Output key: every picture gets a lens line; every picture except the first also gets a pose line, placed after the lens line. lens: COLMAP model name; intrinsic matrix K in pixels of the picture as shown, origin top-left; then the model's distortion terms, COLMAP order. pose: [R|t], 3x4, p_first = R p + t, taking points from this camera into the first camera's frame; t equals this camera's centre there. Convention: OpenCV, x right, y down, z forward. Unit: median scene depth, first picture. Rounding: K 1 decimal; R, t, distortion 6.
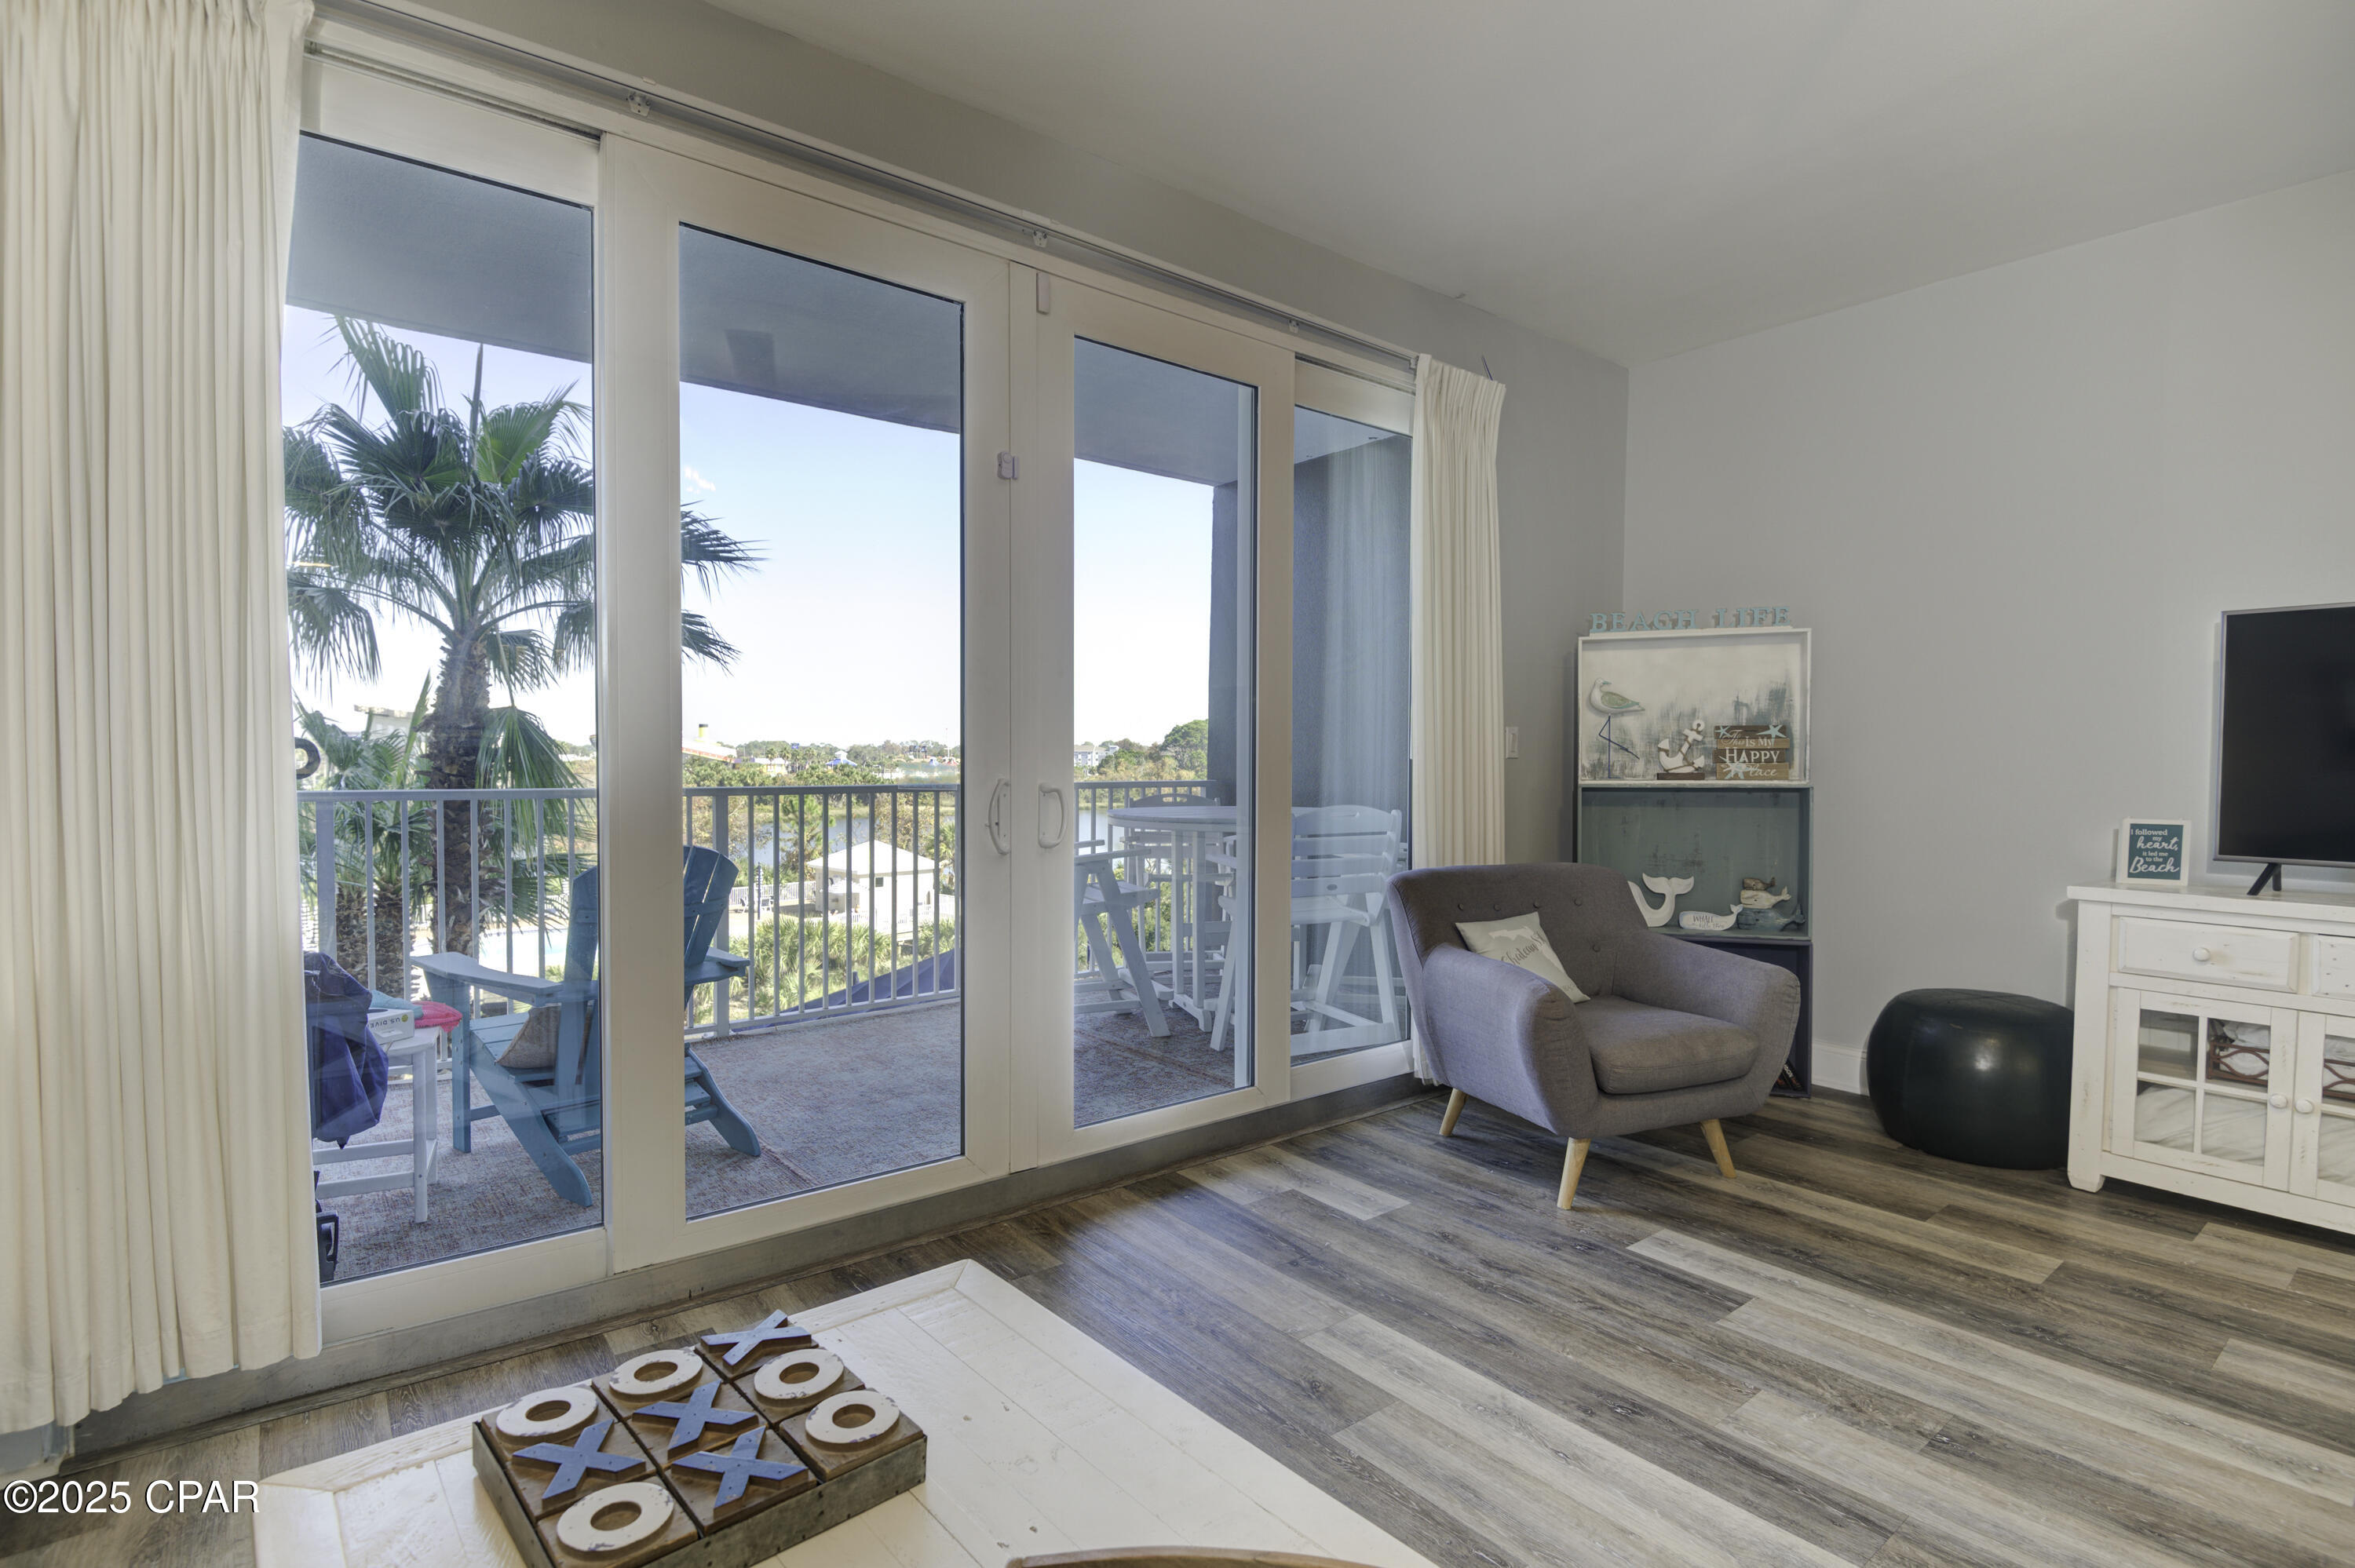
lens RADIAL K [[1133.0, 0, 1180.3], [0, 1133.0, 791.0], [0, 0, 1]] dist [-0.004277, -0.010932]
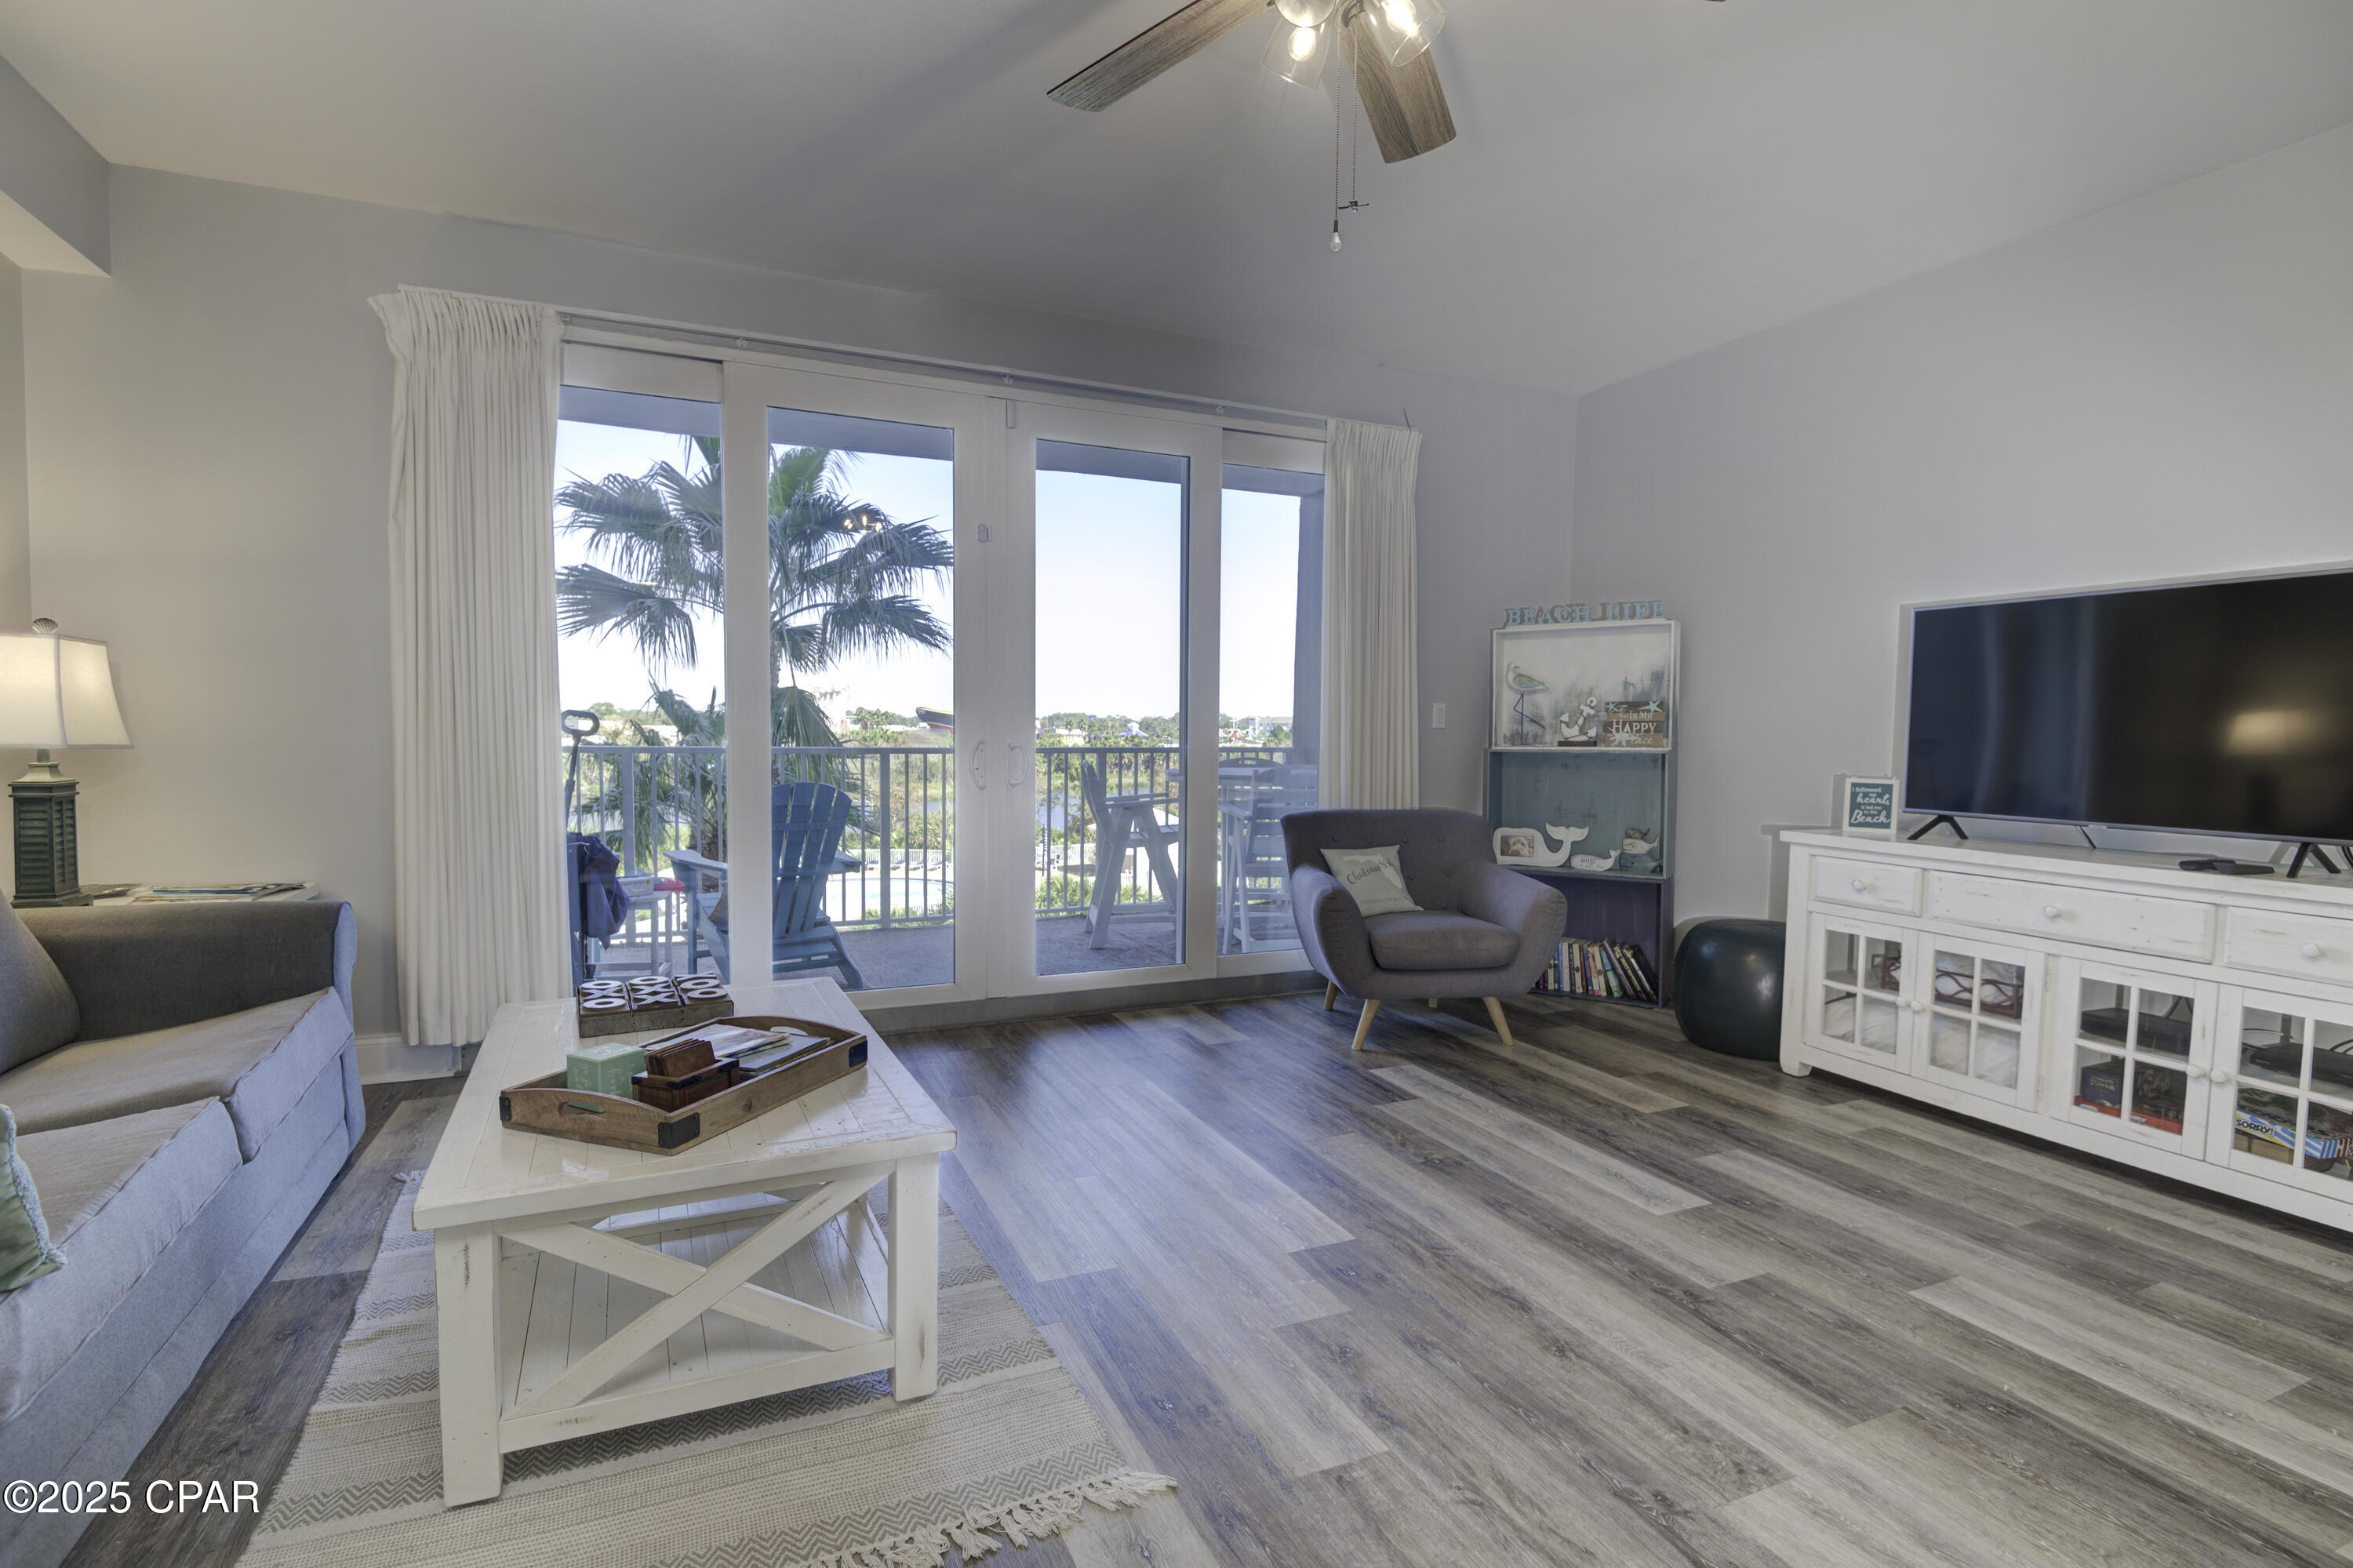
lens RADIAL K [[1132.2, 0, 1168.6], [0, 1132.2, 789.1], [0, 0, 1]] dist [-0.004277, -0.010932]
pose [[0.965907, 0.017467, -0.258299, 0.390951], [-0.011422, 0.999625, 0.024885, 0.012295], [0.258637, -0.021086, 0.965745, -0.333976]]
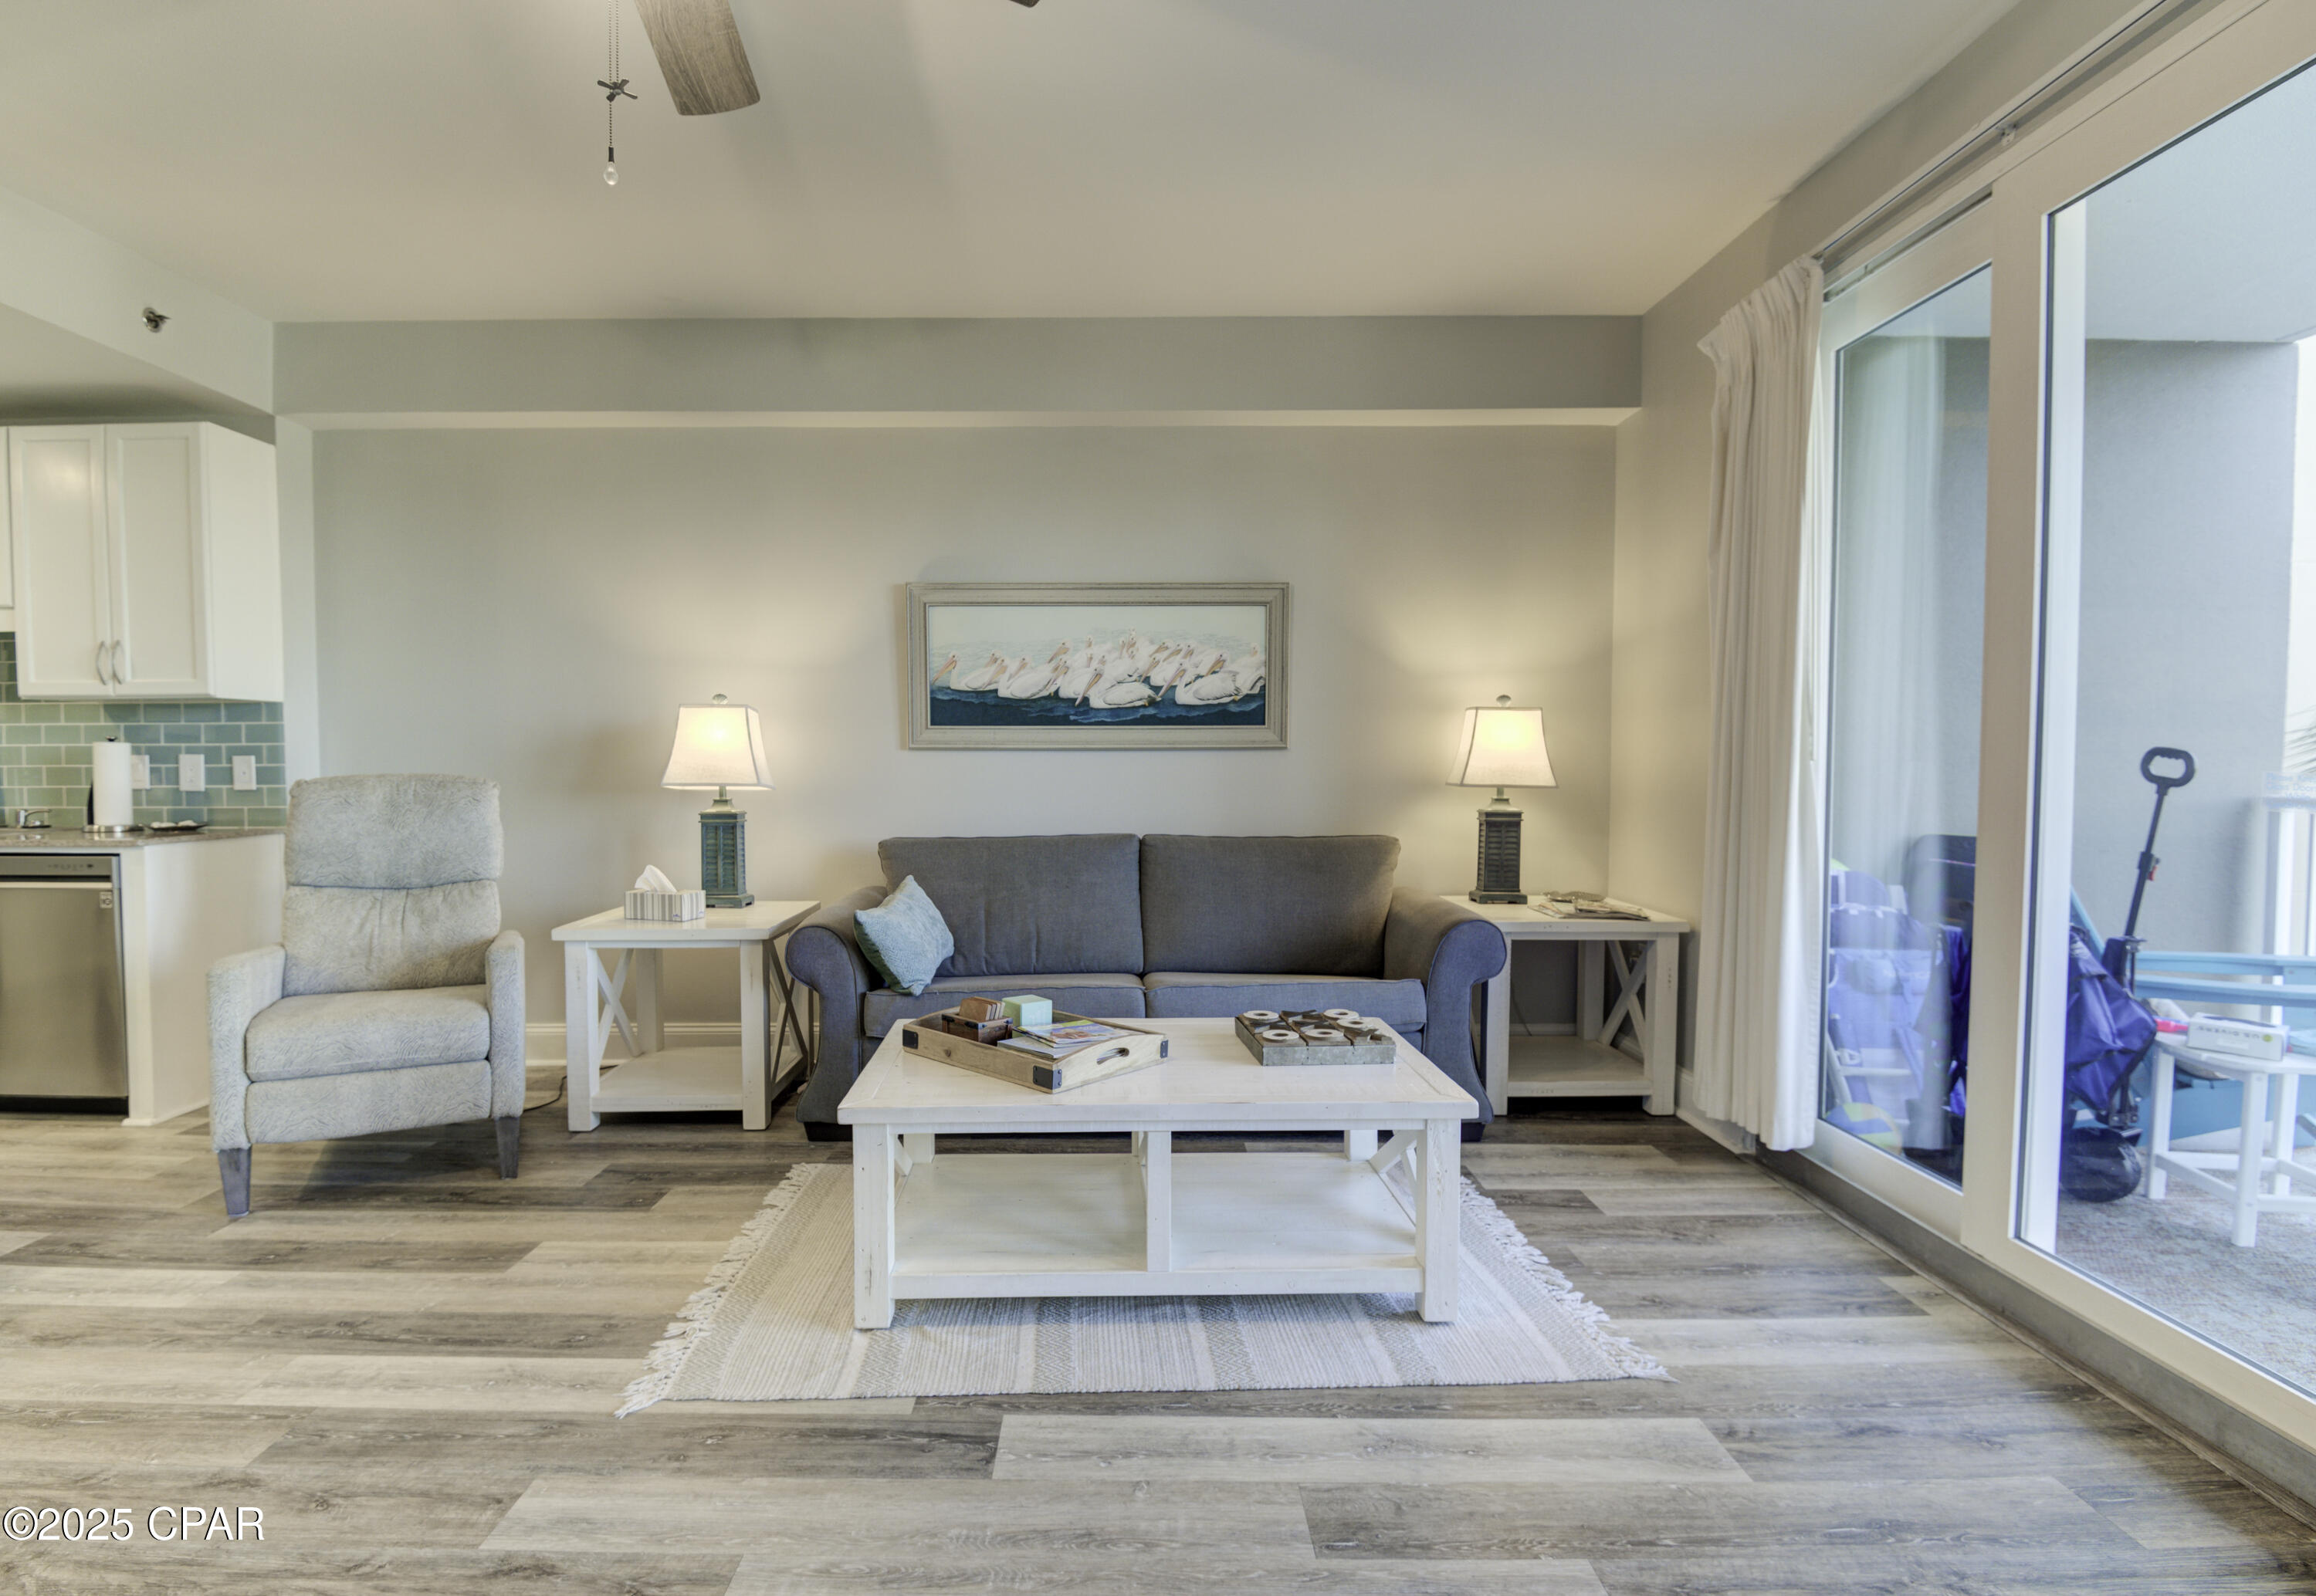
lens RADIAL K [[1179.6, 0, 1153.8], [0, 1179.6, 797.3], [0, 0, 1]] dist [-0.025725, -0.000055]
pose [[-0.618495, 0.018102, -0.785580, 0.562449], [-0.023021, 0.998888, 0.041142, -0.018497], [0.785452, 0.043531, -0.617390, 0.696404]]
